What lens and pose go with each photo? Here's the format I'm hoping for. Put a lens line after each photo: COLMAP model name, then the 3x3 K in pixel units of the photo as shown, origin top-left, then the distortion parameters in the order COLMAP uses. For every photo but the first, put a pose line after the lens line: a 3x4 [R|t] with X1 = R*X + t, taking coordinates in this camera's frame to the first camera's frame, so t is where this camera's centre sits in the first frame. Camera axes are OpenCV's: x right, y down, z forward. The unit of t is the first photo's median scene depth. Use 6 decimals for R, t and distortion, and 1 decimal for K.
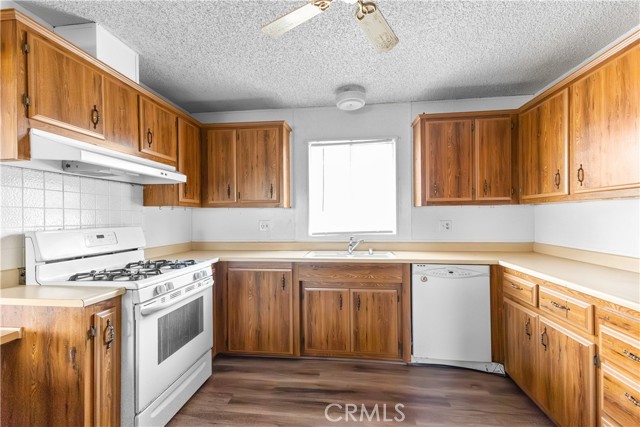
lens RADIAL K [[280.8, 0, 321.0], [0, 280.8, 216.1], [0, 0, 1]] dist [0.013168, -0.001052]
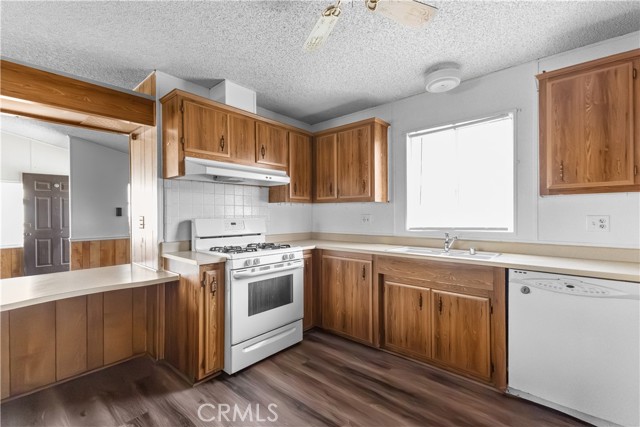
lens RADIAL K [[280.8, 0, 319.8], [0, 280.8, 213.8], [0, 0, 1]] dist [0.013168, -0.001052]
pose [[0.825566, 0.002944, -0.564298, 0.330453], [-0.001168, 0.999993, 0.003508, 0.012313], [0.564304, -0.002238, 0.825564, 0.041637]]
